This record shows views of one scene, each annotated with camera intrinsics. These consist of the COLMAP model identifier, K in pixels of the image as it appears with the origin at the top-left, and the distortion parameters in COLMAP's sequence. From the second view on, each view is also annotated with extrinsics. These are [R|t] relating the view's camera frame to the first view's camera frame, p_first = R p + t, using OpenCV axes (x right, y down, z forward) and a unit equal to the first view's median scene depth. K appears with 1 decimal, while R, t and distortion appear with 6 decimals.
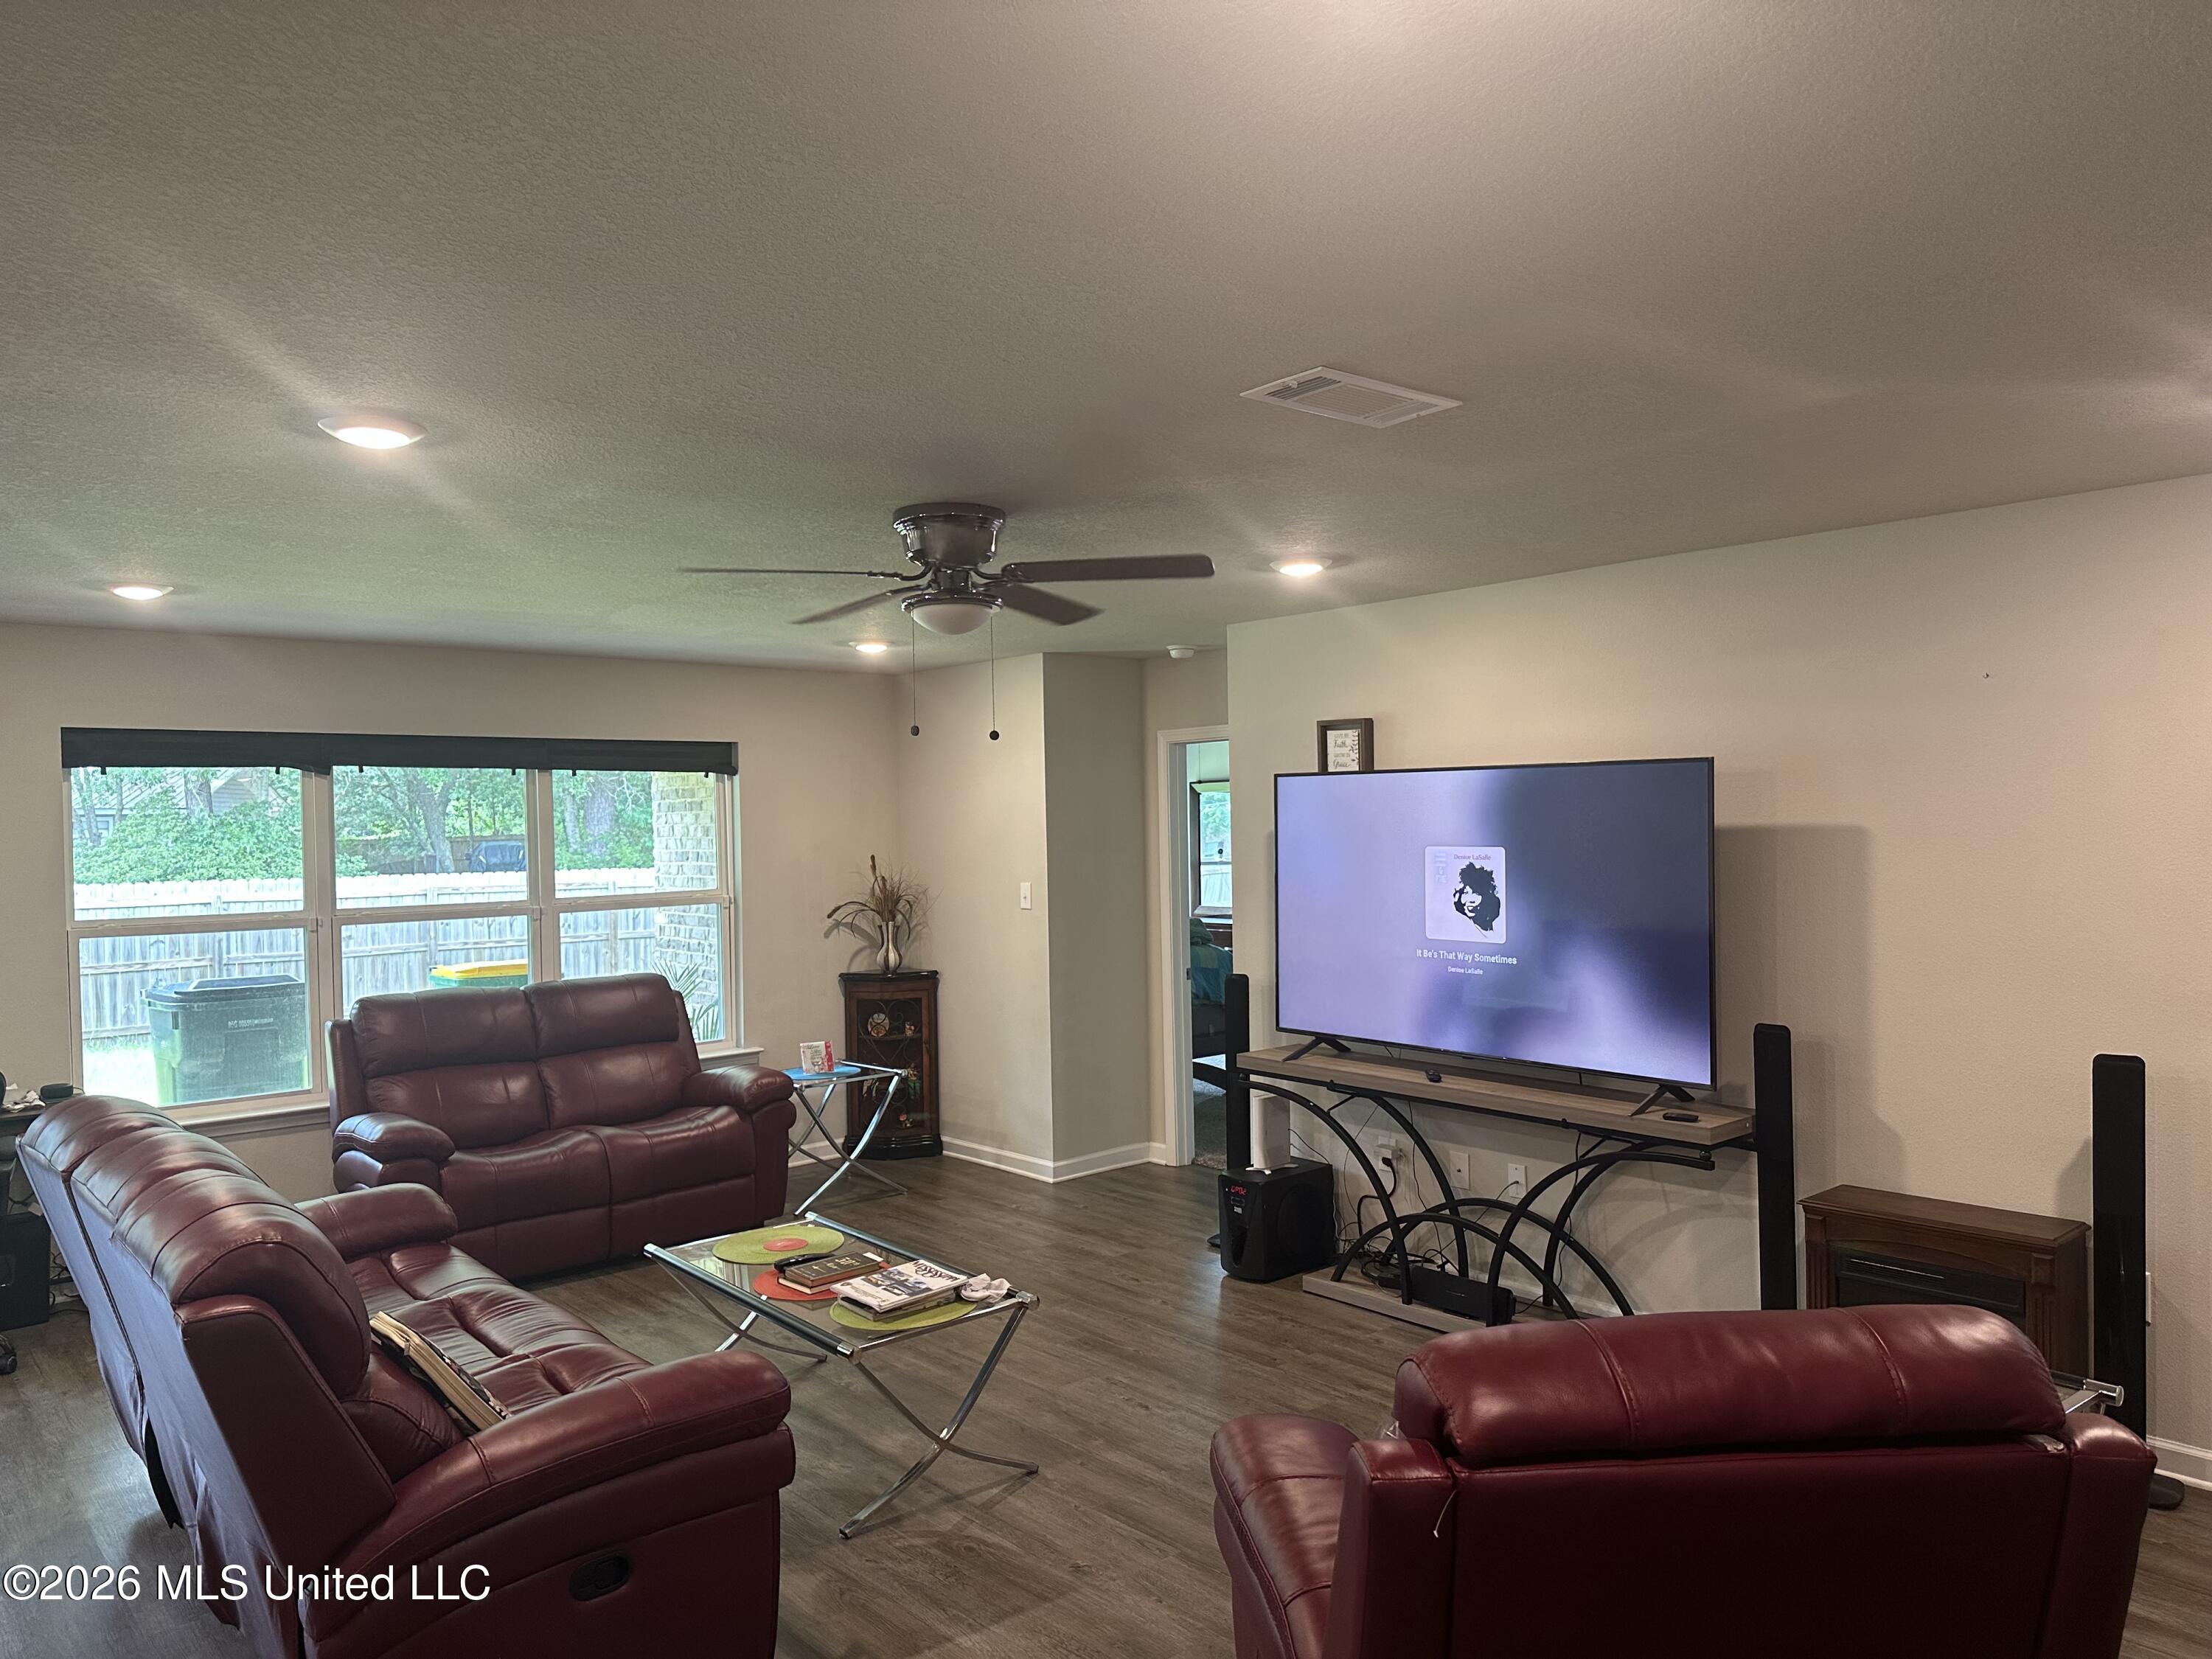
lens RADIAL K [[1547.6, 0, 1110.1], [0, 1547.6, 820.3], [0, 0, 1]] dist [0.070501, -0.086210]
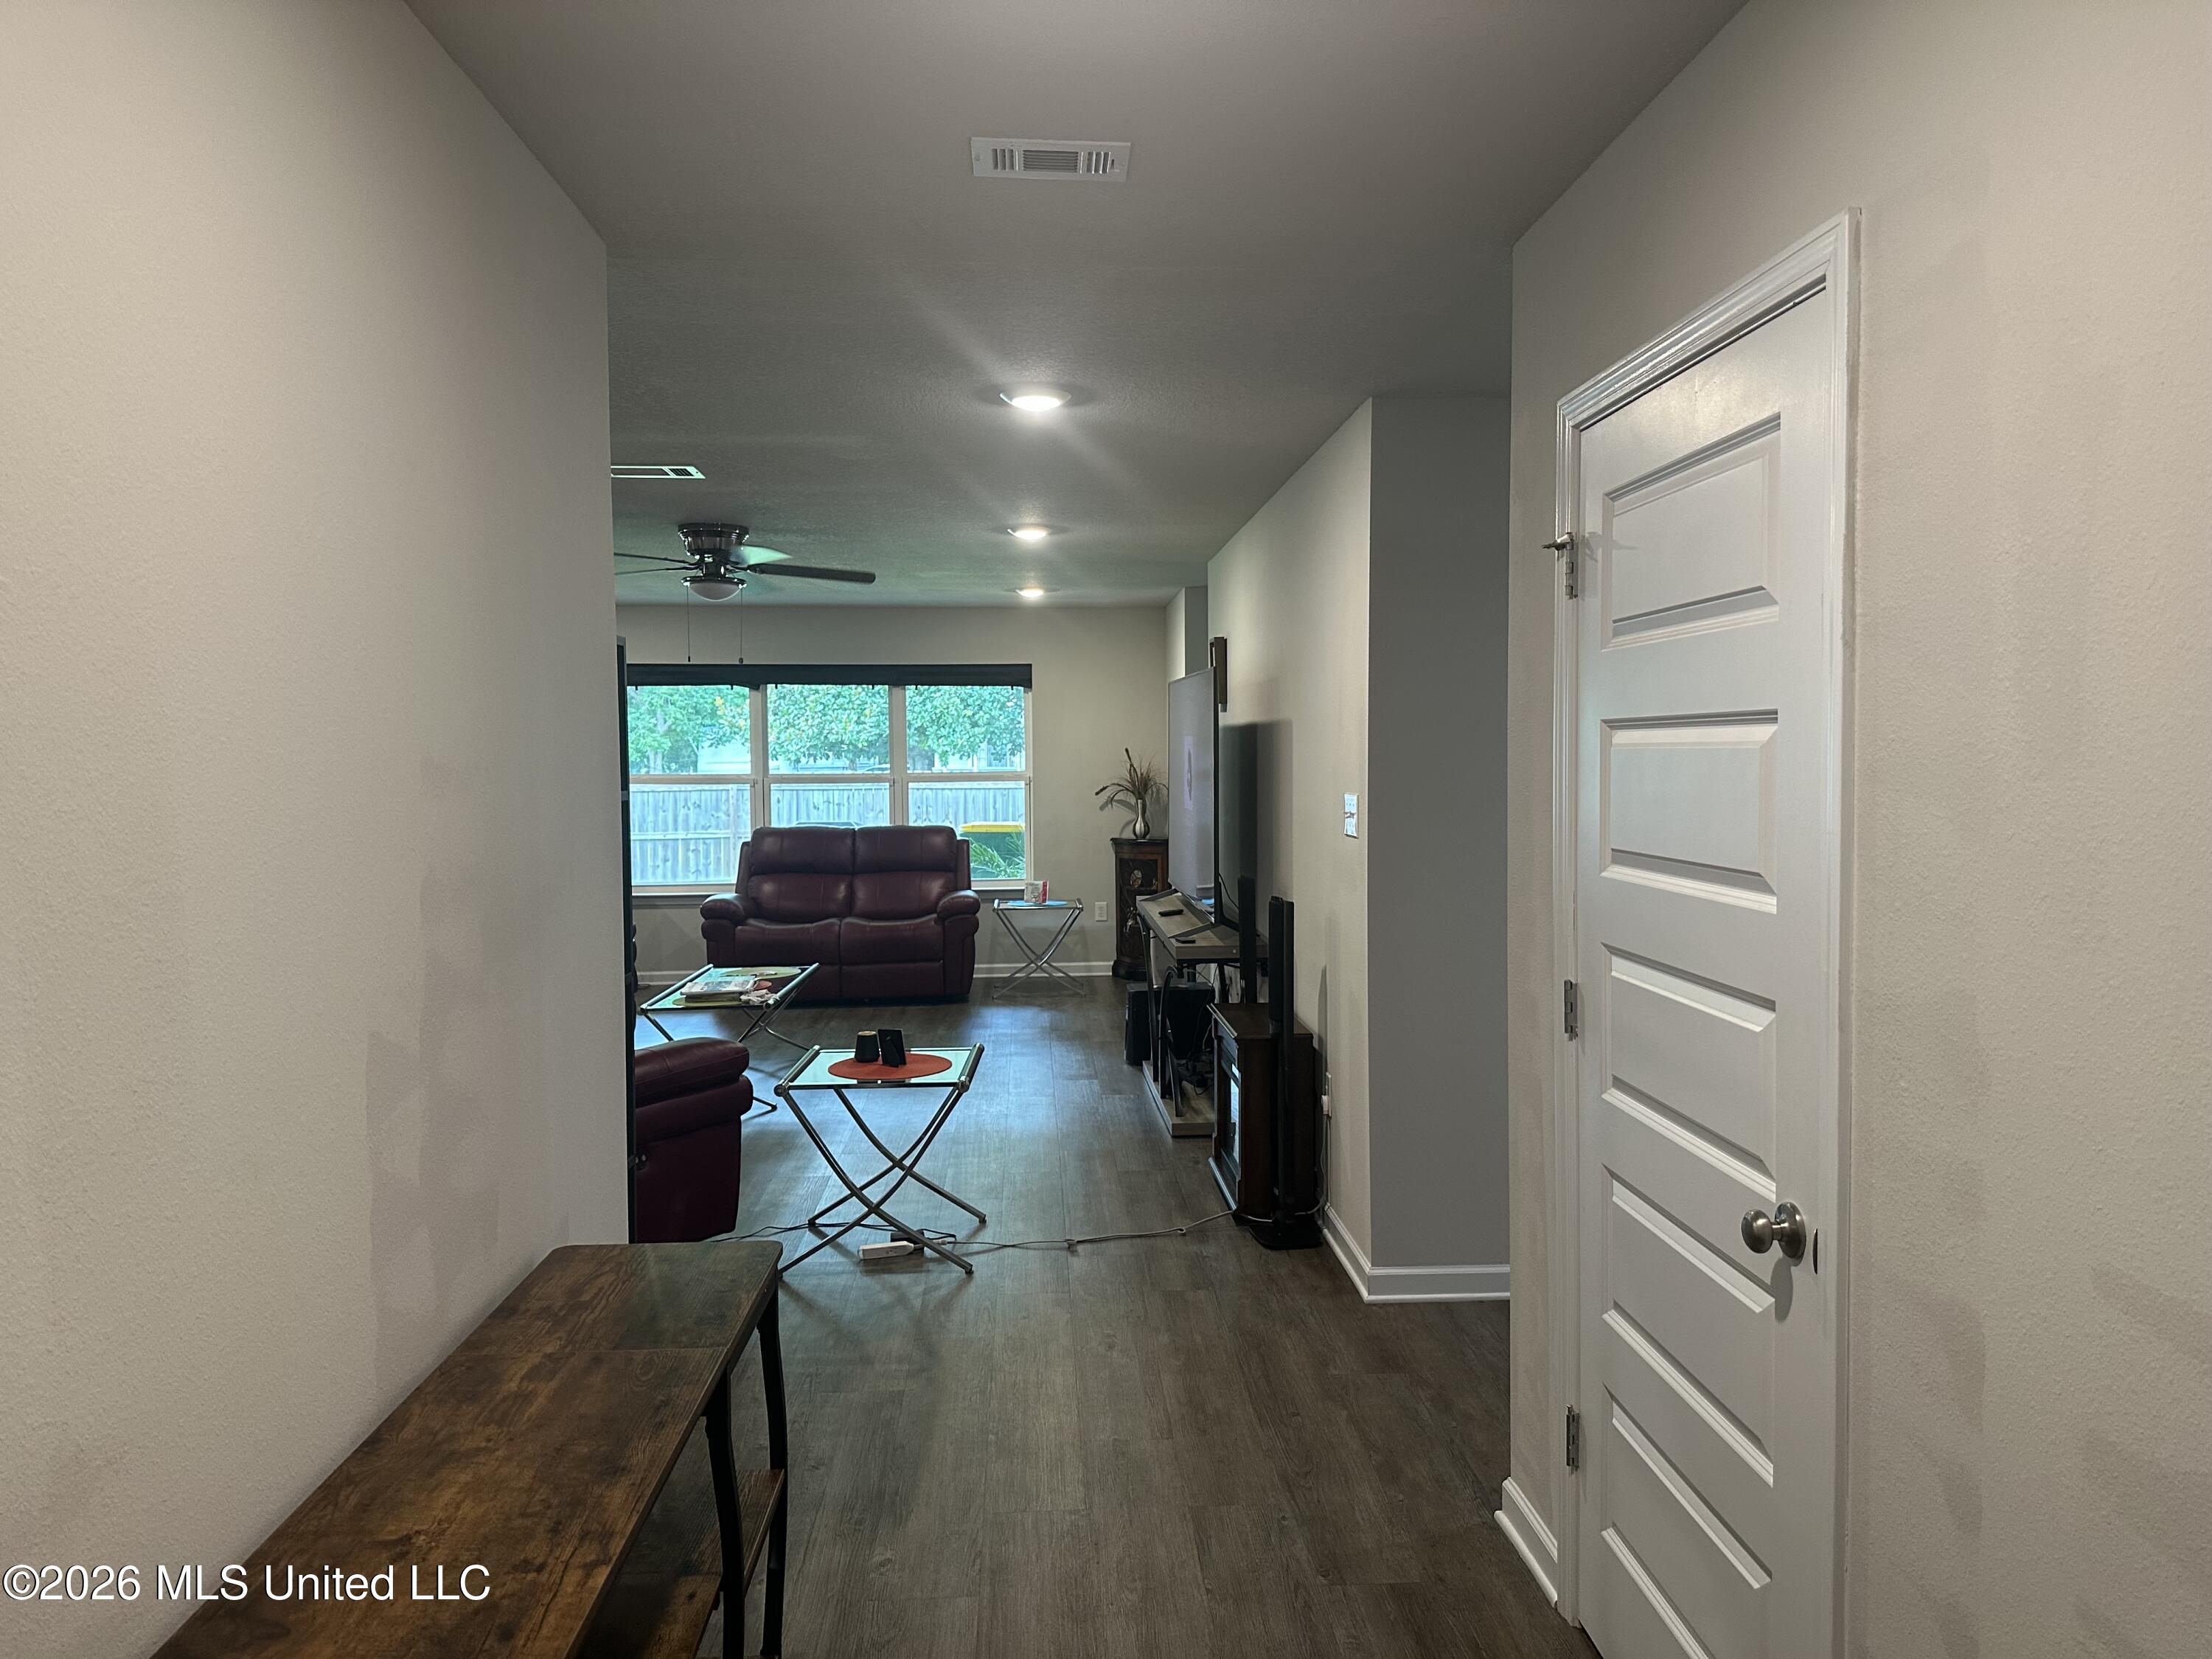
lens RADIAL K [[1547.6, 0, 1124.5], [0, 1547.6, 813.2], [0, 0, 1]] dist [0.070501, -0.086210]
pose [[0.790163, 0.043129, -0.611377, 0.957895], [-0.009469, 0.998261, 0.058184, 0.001231], [0.612823, -0.040186, 0.789198, -0.053700]]
